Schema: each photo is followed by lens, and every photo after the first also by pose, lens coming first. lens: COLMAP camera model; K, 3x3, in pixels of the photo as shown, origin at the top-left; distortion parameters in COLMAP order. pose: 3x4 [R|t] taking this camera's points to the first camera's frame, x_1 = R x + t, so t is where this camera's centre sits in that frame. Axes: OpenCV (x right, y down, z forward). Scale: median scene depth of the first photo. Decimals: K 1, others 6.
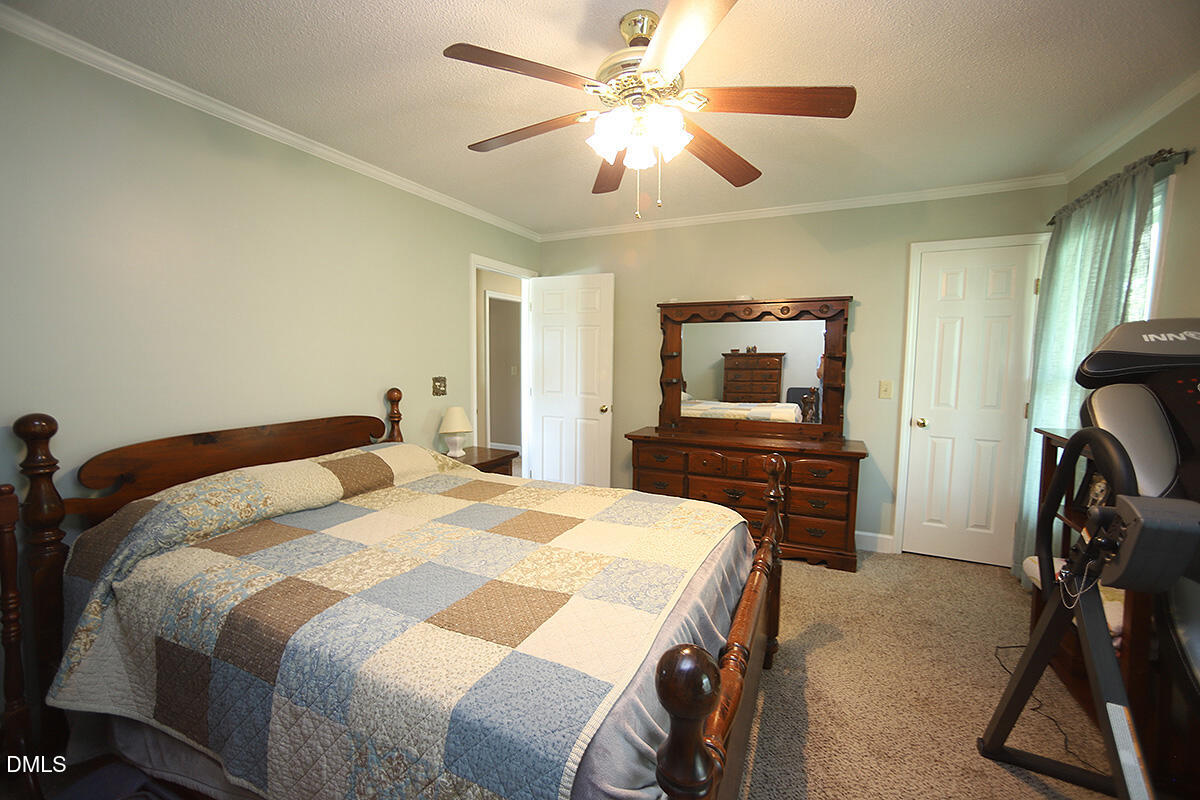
lens RADIAL K [[481.1, 0, 596.1], [0, 481.1, 397.4], [0, 0, 1]] dist [-0.063866, 0.029731]
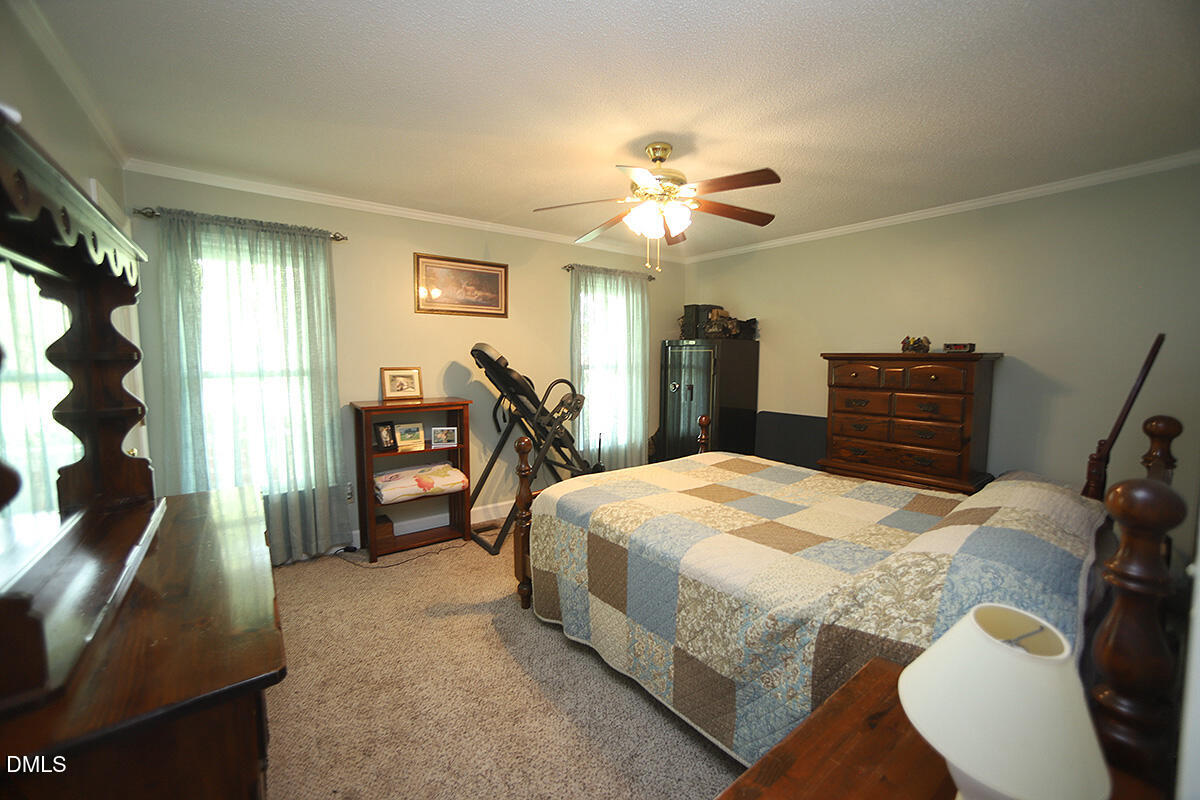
lens RADIAL K [[481.1, 0, 596.1], [0, 481.1, 397.4], [0, 0, 1]] dist [-0.063866, 0.029731]
pose [[-0.895395, -0.049419, 0.442523, -0.374088], [0.029808, 0.984940, 0.170306, -0.205762], [-0.444275, 0.165682, -0.880437, 2.145532]]
